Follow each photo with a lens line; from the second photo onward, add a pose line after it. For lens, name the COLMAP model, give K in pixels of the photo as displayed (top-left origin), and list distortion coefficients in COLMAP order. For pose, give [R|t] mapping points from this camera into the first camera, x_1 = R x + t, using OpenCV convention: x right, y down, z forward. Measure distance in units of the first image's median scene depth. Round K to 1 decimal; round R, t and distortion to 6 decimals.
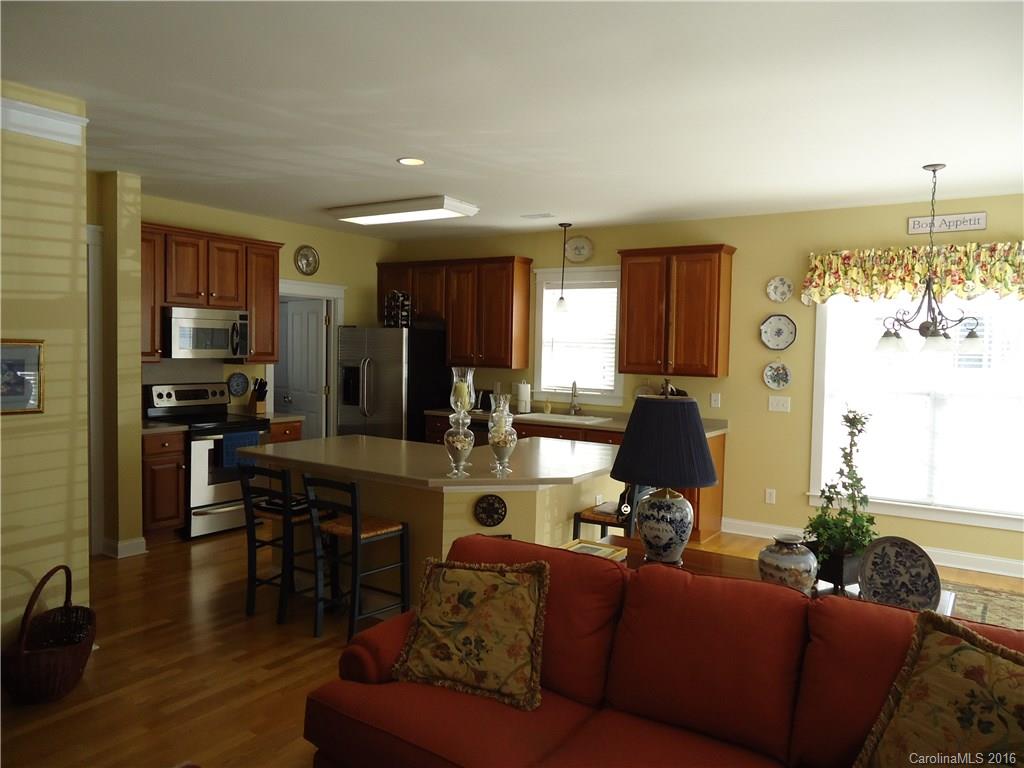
lens RADIAL K [[743.5, 0, 508.3], [0, 743.5, 387.8], [0, 0, 1]] dist [-0.005022, 0.002259]
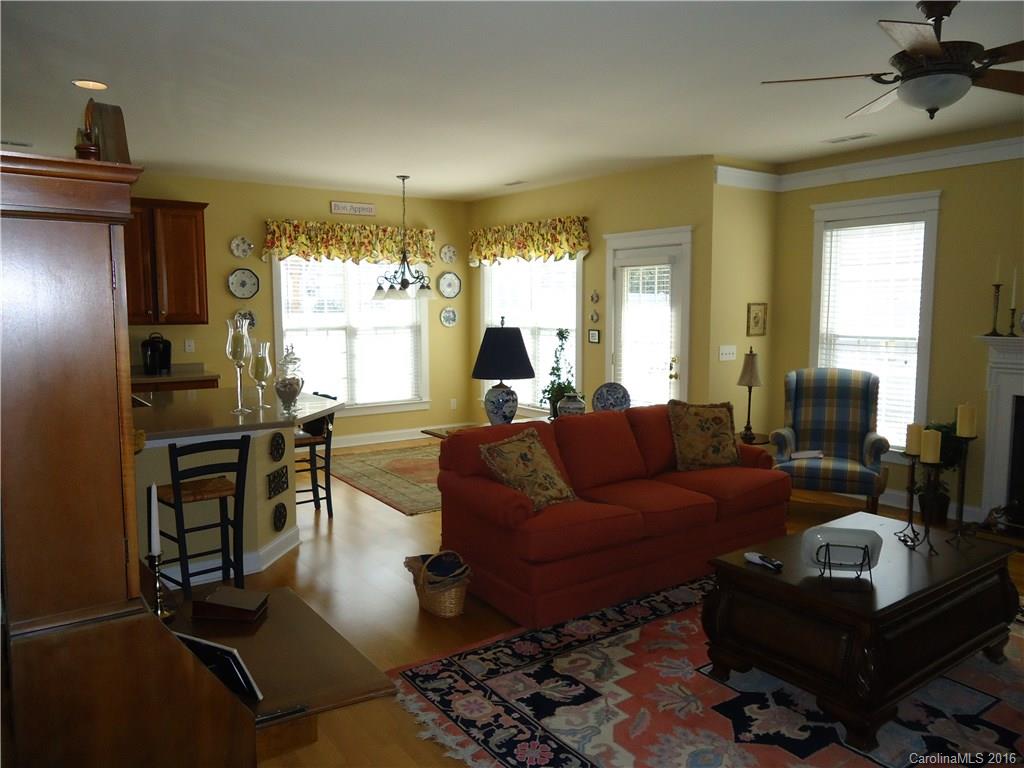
lens RADIAL K [[743.5, 0, 508.3], [0, 743.5, 387.8], [0, 0, 1]] dist [-0.005022, 0.002259]
pose [[0.354329, -0.123753, 0.926896, -0.670384], [0.057896, 0.992206, 0.110341, -0.018119], [-0.933327, 0.014566, 0.358732, 0.203725]]
